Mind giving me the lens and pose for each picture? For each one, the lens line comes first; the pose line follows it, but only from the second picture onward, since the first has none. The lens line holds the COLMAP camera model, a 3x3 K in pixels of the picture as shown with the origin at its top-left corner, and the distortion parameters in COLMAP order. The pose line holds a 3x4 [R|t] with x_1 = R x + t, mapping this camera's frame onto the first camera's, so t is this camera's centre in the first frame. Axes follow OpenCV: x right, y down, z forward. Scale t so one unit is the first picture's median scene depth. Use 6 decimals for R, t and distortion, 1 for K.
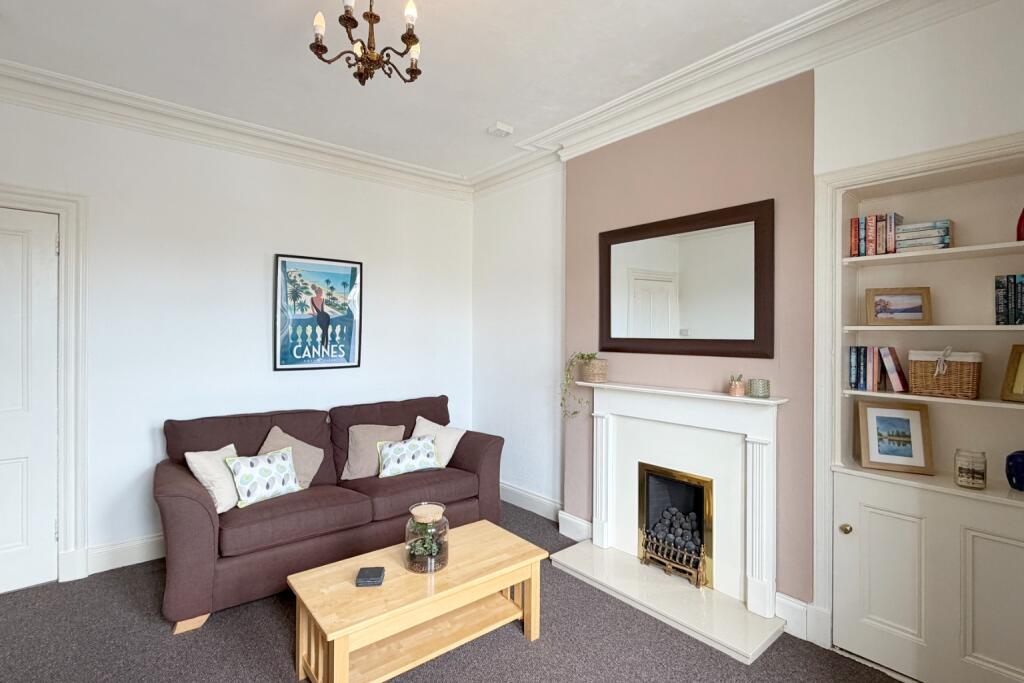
lens RADIAL K [[487.0, 0, 508.2], [0, 487.0, 333.1], [0, 0, 1]] dist [-0.003724, -0.000300]
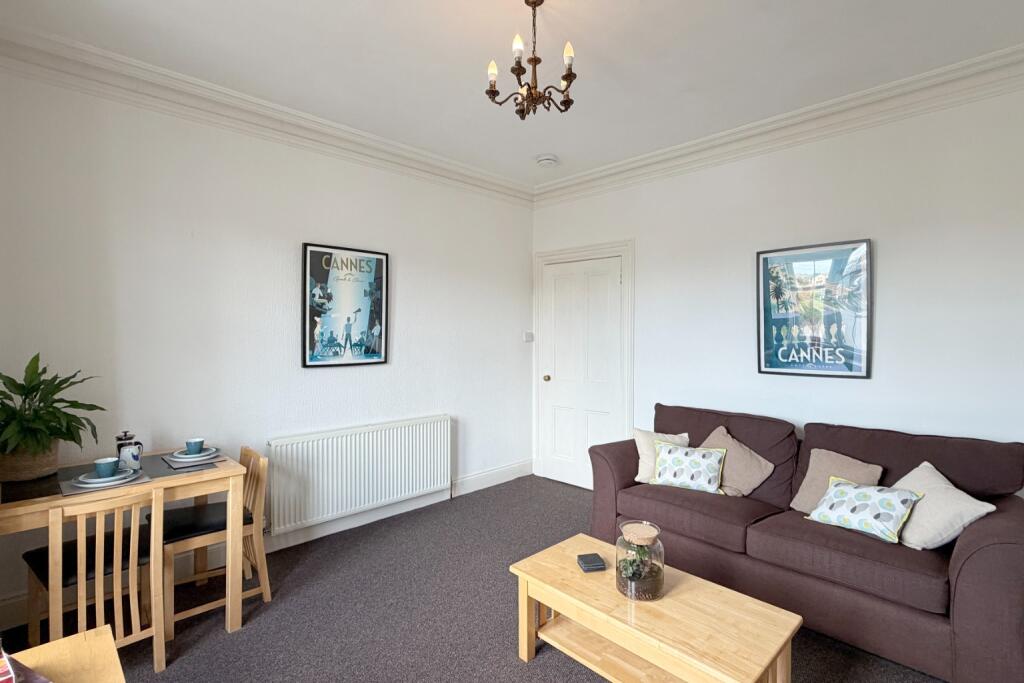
lens RADIAL K [[487.0, 0, 510.7], [0, 487.0, 336.6], [0, 0, 1]] dist [-0.003724, -0.000300]
pose [[0.081723, -0.003722, -0.996648, 0.433627], [-0.002041, 0.999990, -0.003902, 0.009368], [0.996653, 0.002353, 0.081715, 0.423887]]
